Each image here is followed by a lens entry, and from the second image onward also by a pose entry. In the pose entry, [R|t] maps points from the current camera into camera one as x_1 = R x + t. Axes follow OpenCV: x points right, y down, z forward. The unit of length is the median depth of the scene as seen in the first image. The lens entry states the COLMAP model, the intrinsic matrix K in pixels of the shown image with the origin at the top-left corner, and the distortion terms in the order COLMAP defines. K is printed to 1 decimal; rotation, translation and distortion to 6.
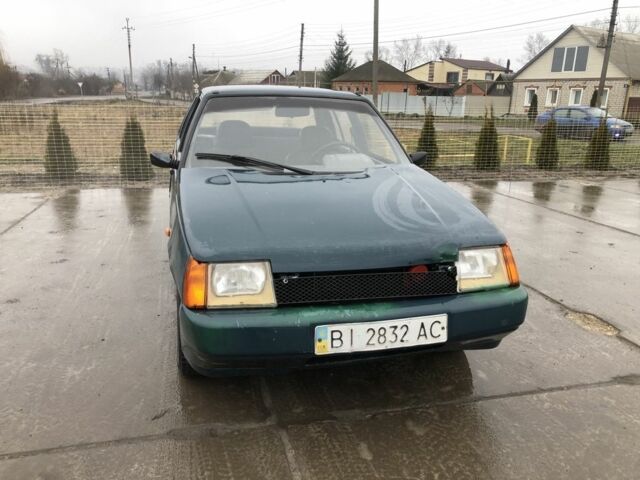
lens RADIAL K [[516.1, 0, 316.2], [0, 516.1, 238.9], [0, 0, 1]] dist [0.002693, -0.002320]
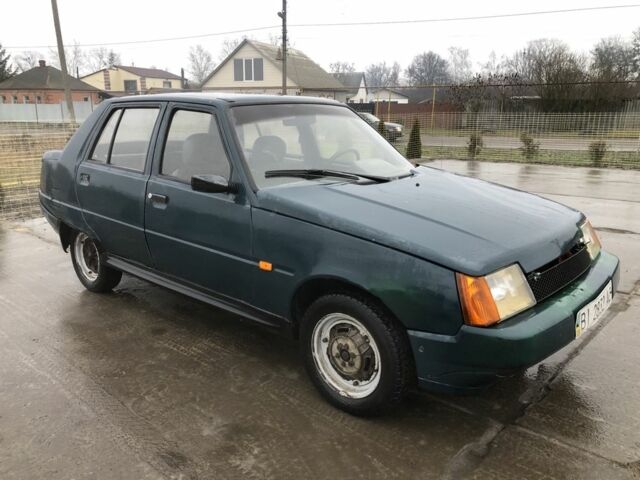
lens RADIAL K [[516.1, 0, 316.2], [0, 516.1, 238.9], [0, 0, 1]] dist [0.002693, -0.002320]
pose [[0.831384, -0.155037, 0.533633, -0.047632], [0.162877, 0.986103, 0.032737, -0.005109], [-0.531292, 0.059700, 0.845082, 0.017474]]
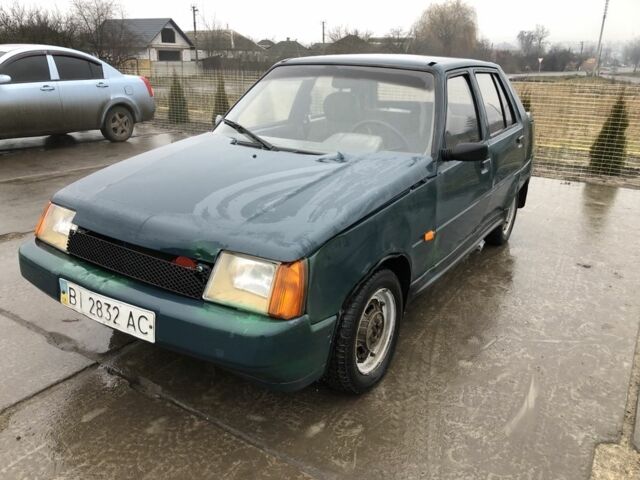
lens RADIAL K [[516.1, 0, 316.2], [0, 516.1, 238.9], [0, 0, 1]] dist [0.002693, -0.002320]
pose [[0.683731, 0.224428, -0.694366, 0.052391], [-0.195006, 0.973121, 0.122506, -0.007077], [0.703196, 0.051644, 0.709118, 0.028893]]
